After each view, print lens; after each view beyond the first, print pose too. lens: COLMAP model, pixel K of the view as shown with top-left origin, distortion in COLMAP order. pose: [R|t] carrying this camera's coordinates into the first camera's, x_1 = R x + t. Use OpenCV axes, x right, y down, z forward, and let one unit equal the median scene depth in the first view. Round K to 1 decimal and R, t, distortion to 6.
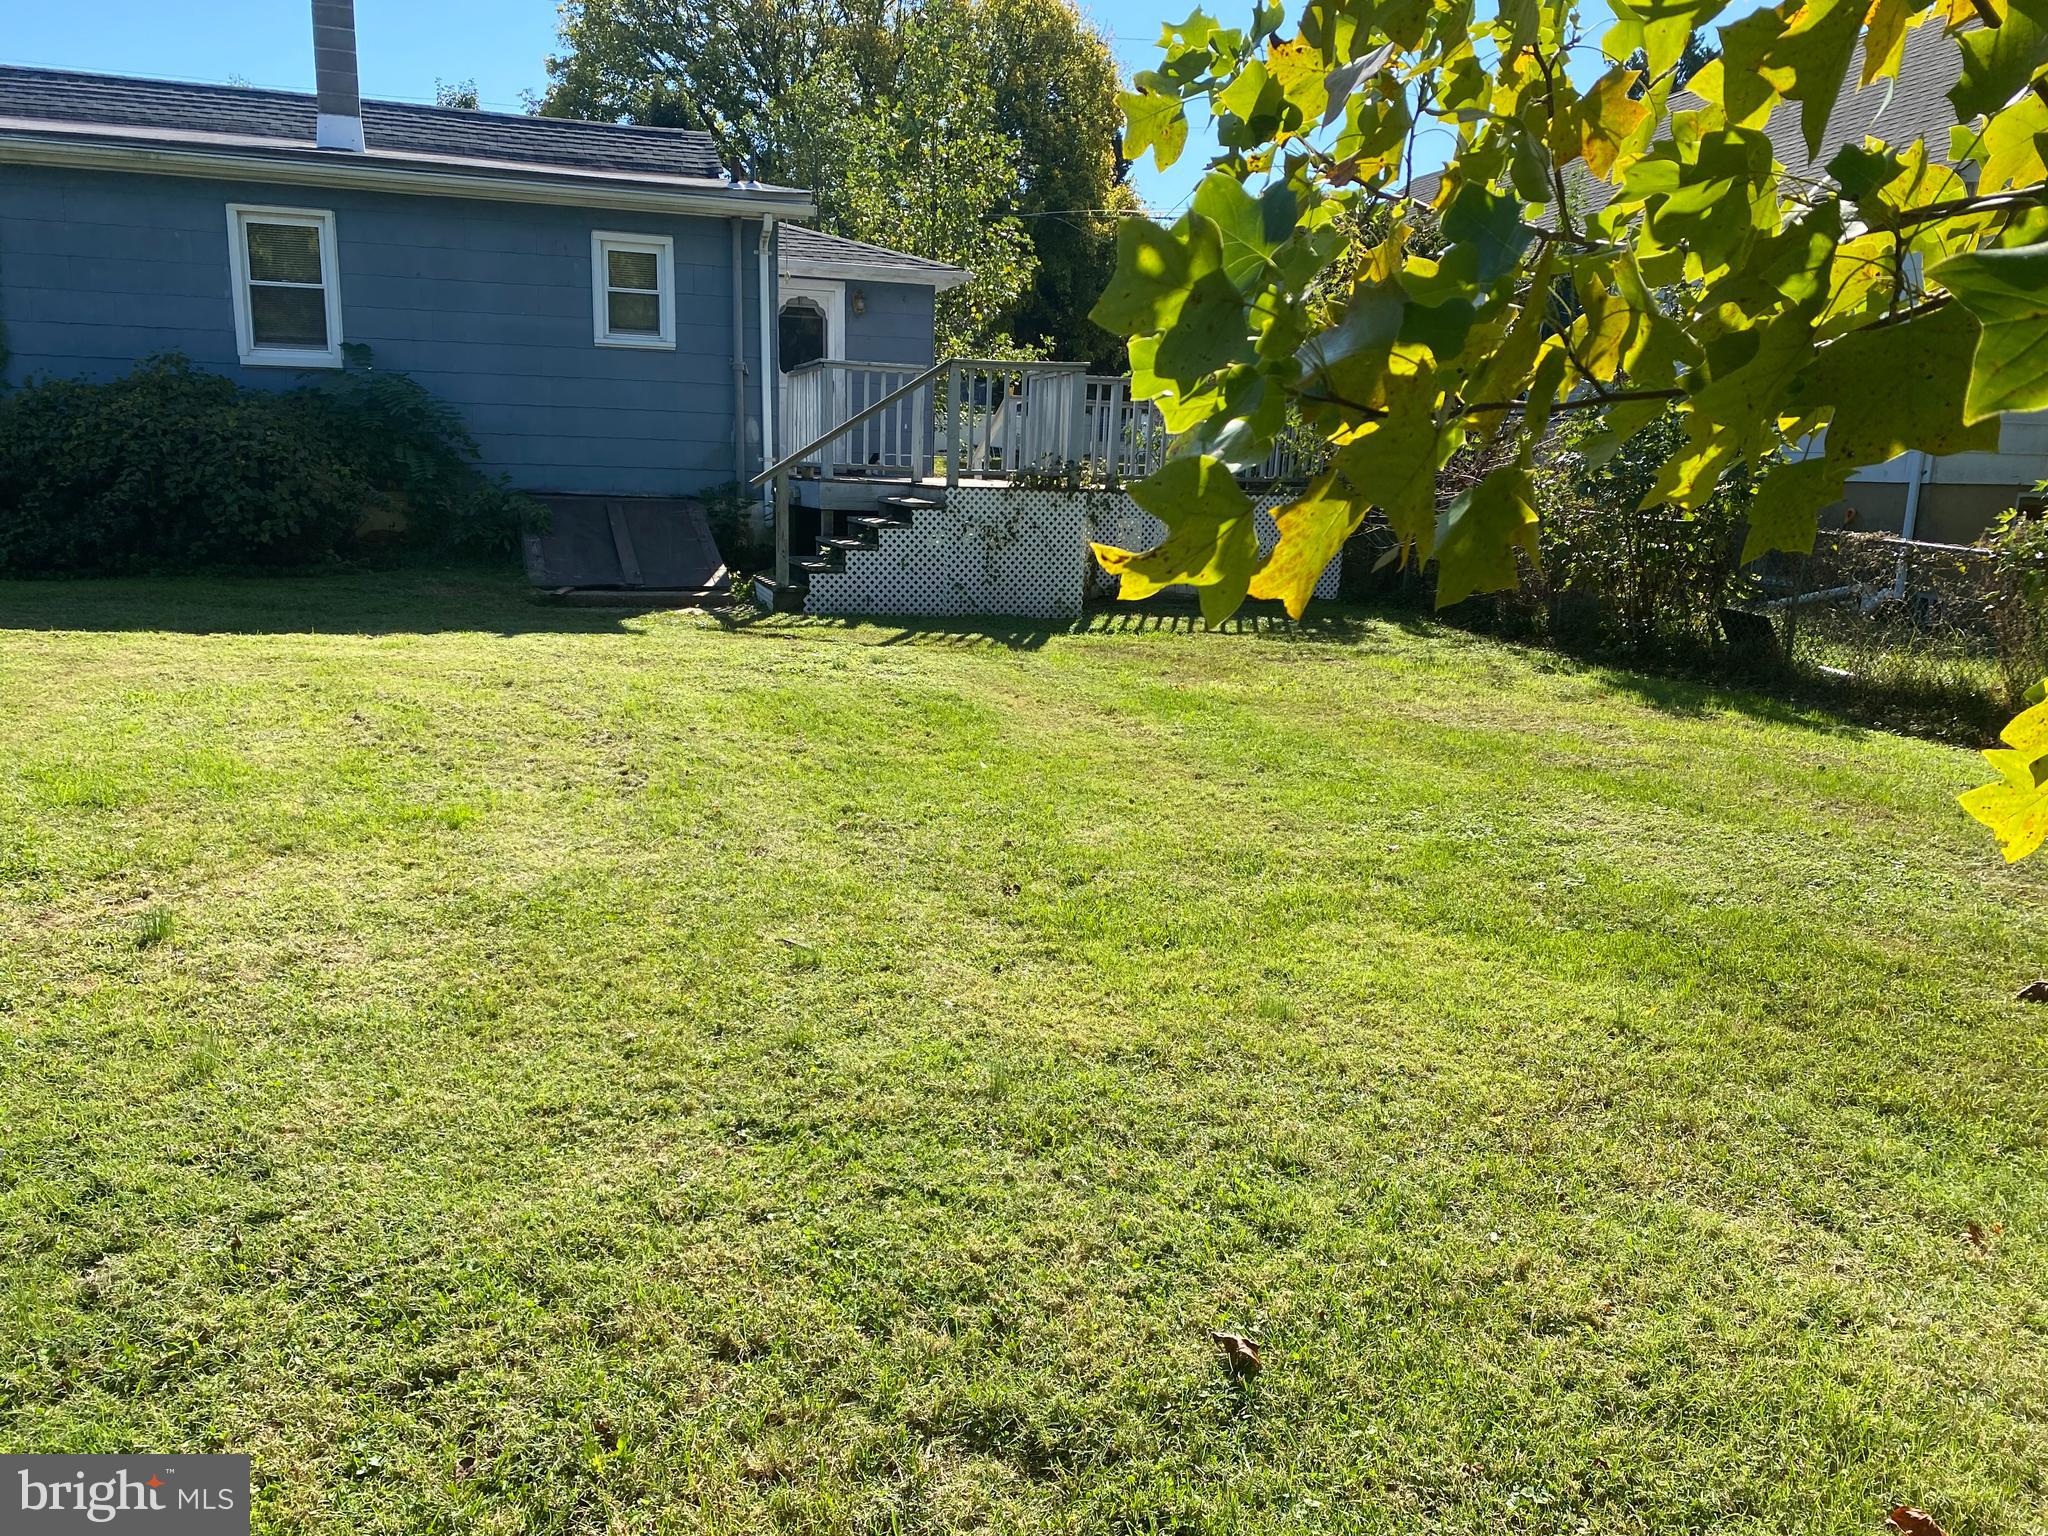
lens RADIAL K [[1543.7, 0, 1032.1], [0, 1543.7, 785.0], [0, 0, 1]] dist [0.059595, -0.092649]
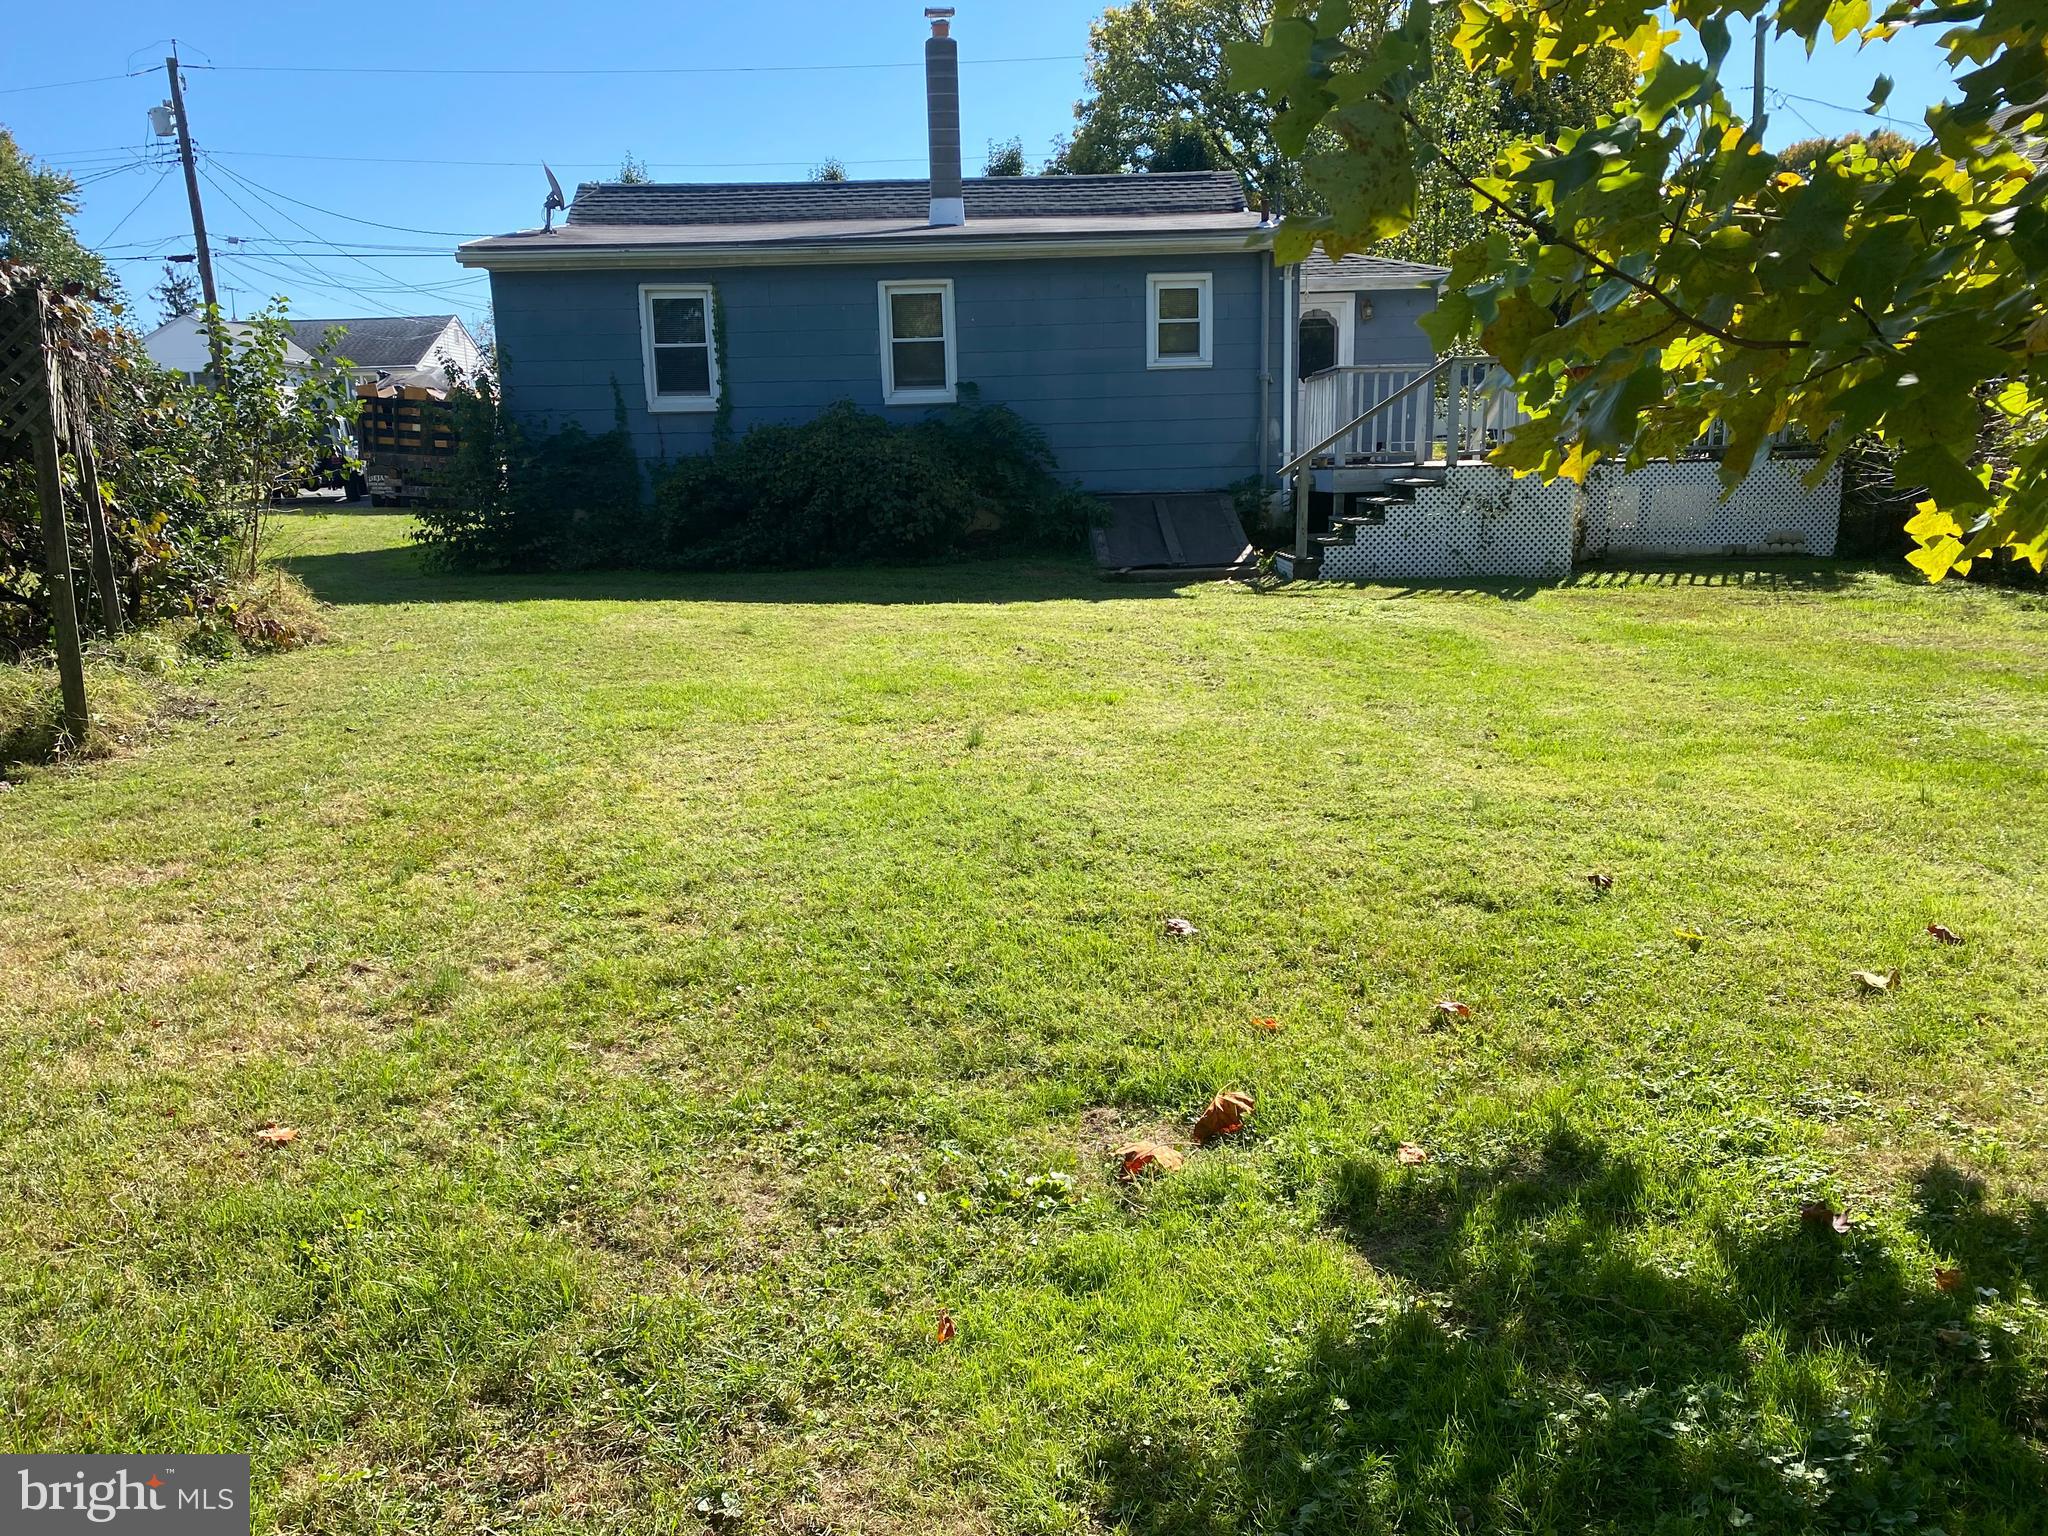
lens RADIAL K [[1543.7, 0, 1008.2], [0, 1543.7, 787.1], [0, 0, 1]] dist [0.059595, -0.092649]
pose [[0.947143, 0.011655, -0.320601, 0.009804], [-0.010783, 0.999932, 0.004496, 0.045545], [0.320631, -0.000801, 0.947204, -0.208255]]
